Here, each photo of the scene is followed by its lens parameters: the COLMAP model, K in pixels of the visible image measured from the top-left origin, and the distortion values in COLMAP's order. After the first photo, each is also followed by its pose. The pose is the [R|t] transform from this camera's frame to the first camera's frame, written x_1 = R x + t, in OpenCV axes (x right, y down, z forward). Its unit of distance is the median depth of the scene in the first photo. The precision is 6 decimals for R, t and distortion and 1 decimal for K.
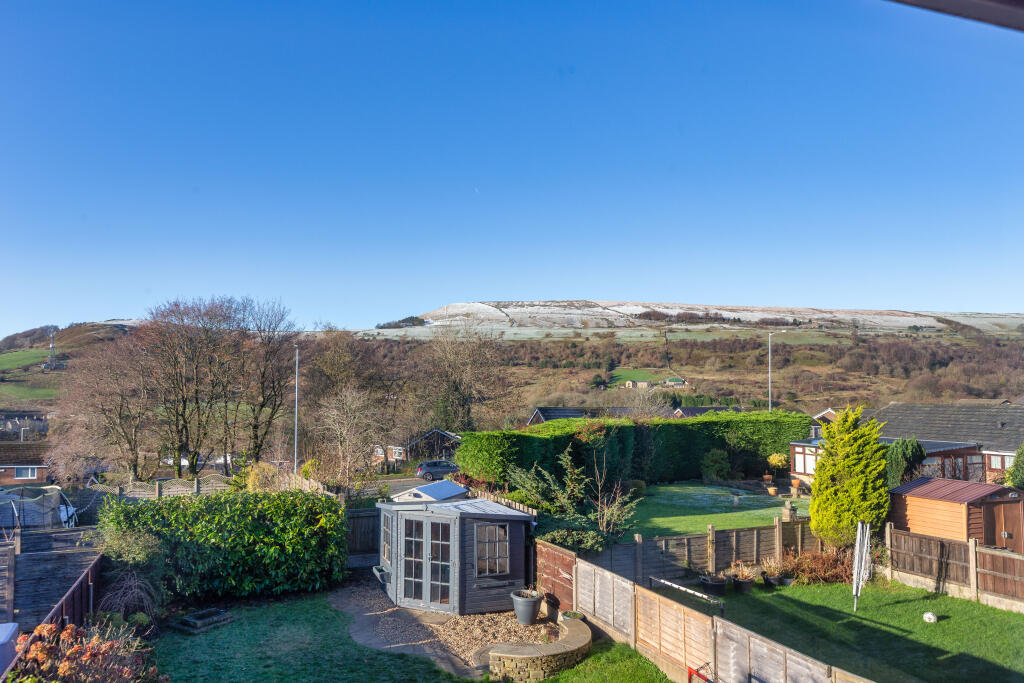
lens RADIAL K [[715.4, 0, 455.1], [0, 715.4, 371.2], [0, 0, 1]] dist [0.007384, -0.004061]
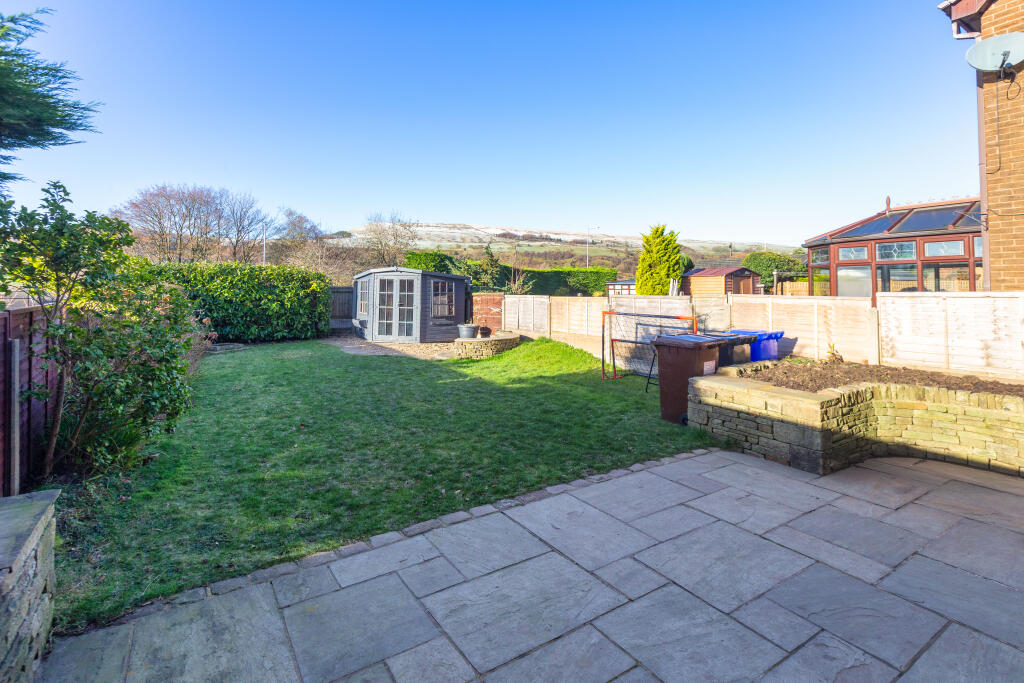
lens RADIAL K [[484.9, 0, 493.3], [0, 484.9, 274.3], [0, 0, 1]] dist [-0.000082, 0.000807]
pose [[0.970183, 0.017145, 0.241765, -0.077950], [-0.017819, 0.999841, 0.000600, 0.179797], [-0.241716, -0.004890, 0.970335, 0.032390]]
